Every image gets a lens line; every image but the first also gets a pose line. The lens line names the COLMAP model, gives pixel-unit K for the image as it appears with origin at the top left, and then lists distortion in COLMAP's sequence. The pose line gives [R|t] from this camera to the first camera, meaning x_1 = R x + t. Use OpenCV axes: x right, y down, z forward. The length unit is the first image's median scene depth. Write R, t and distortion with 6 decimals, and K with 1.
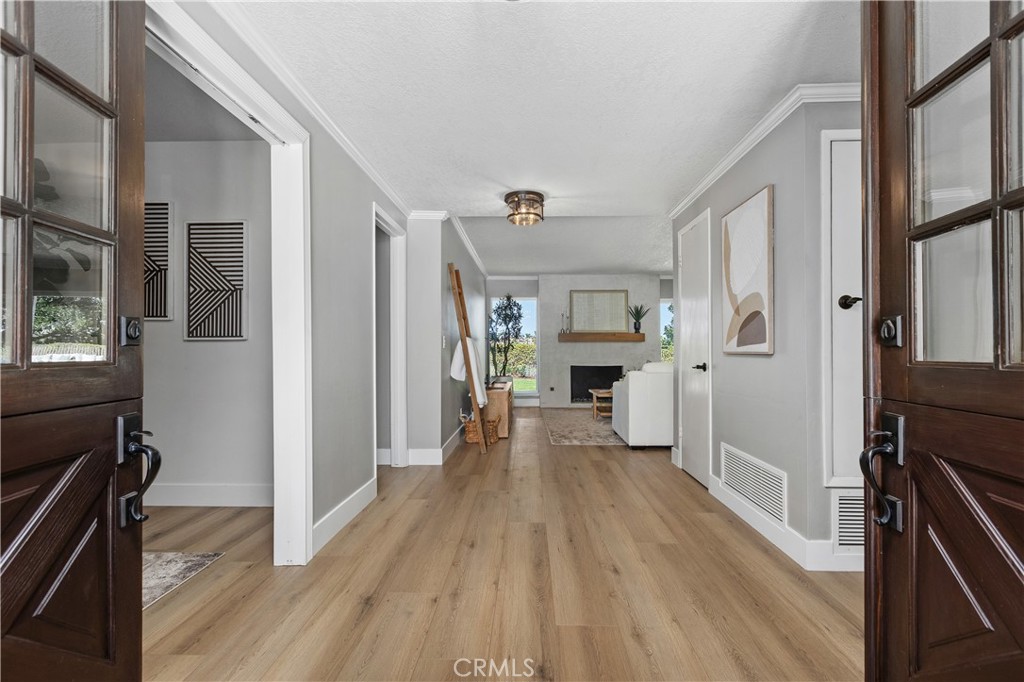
lens RADIAL K [[460.3, 0, 517.0], [0, 460.3, 341.1], [0, 0, 1]] dist [0.002317, -0.001028]
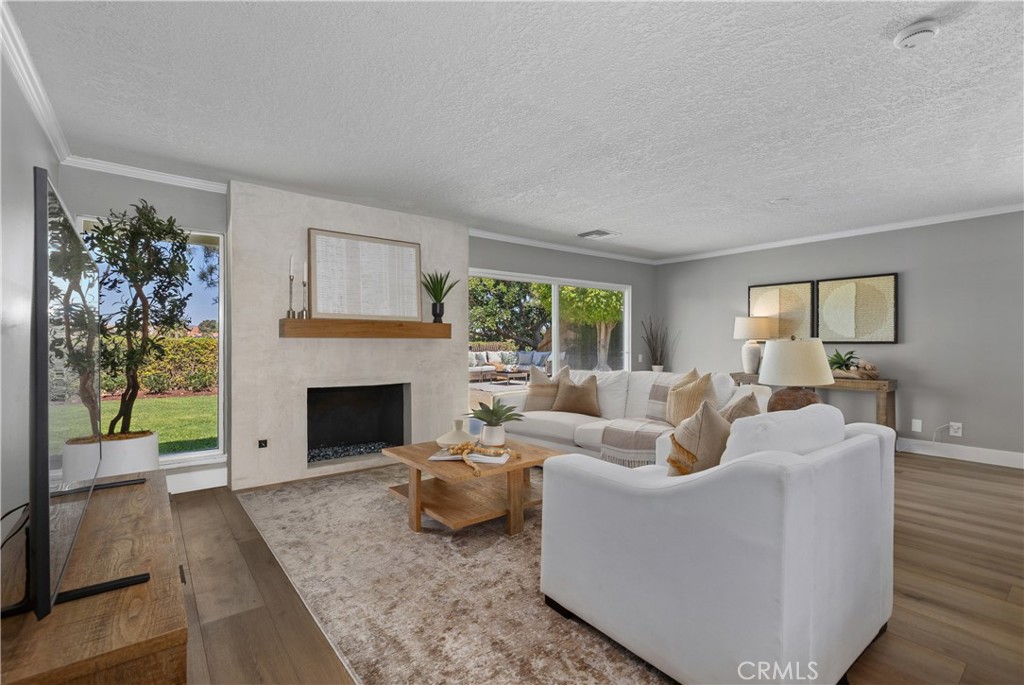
lens RADIAL K [[460.3, 0, 509.0], [0, 460.3, 340.2], [0, 0, 1]] dist [0.002317, -0.001028]
pose [[0.778449, 0.005291, 0.627685, -0.019972], [-0.007684, 0.999970, 0.001101, 0.002010], [-0.627660, -0.005680, 0.778467, 0.513175]]
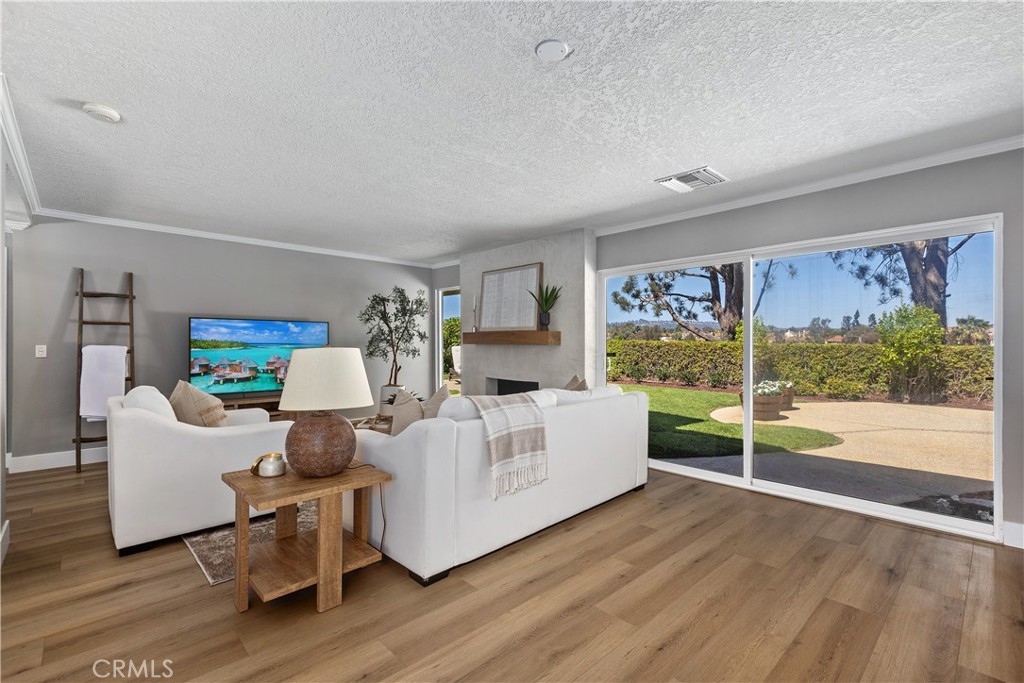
lens RADIAL K [[460.3, 0, 526.9], [0, 460.3, 346.6], [0, 0, 1]] dist [0.002317, -0.001028]
pose [[0.710749, 0.011655, -0.703349, 0.676051], [0.000265, 0.999858, 0.016836, -0.006703], [0.703445, -0.012153, 0.710645, 0.545339]]
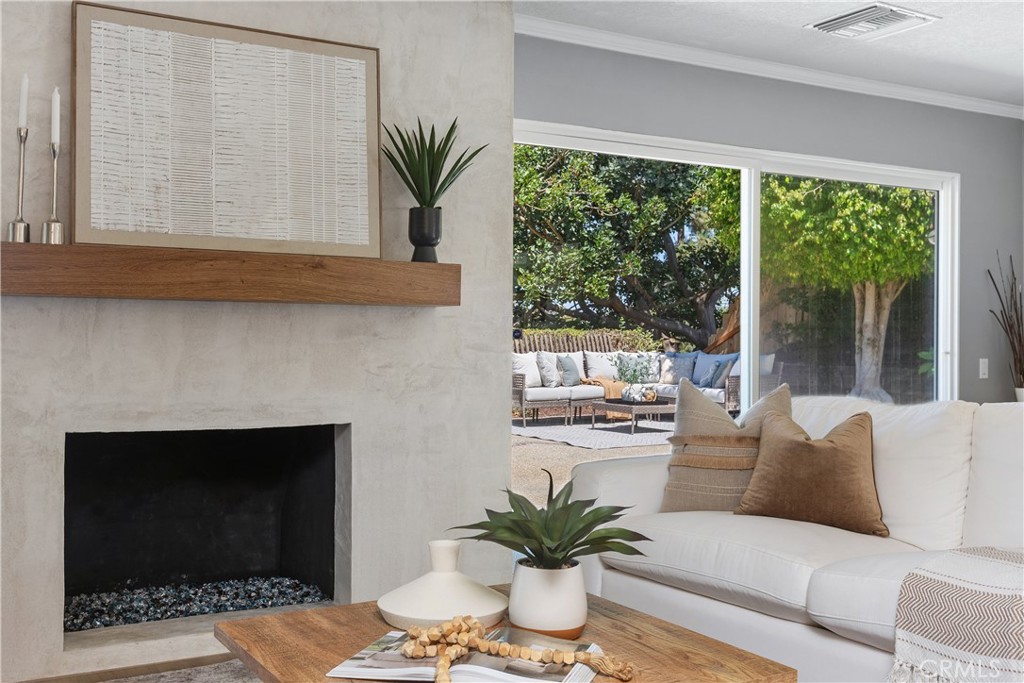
lens RADIAL K [[1018.0, 0, 507.7], [0, 1018.0, 331.9], [0, 0, 1]] dist [-0.013595, 0.000000]
pose [[0.855585, 0.010383, 0.517559, 0.060009], [-0.014608, 0.999885, 0.004090, 0.010890], [-0.517457, -0.011060, 0.855638, 0.594107]]
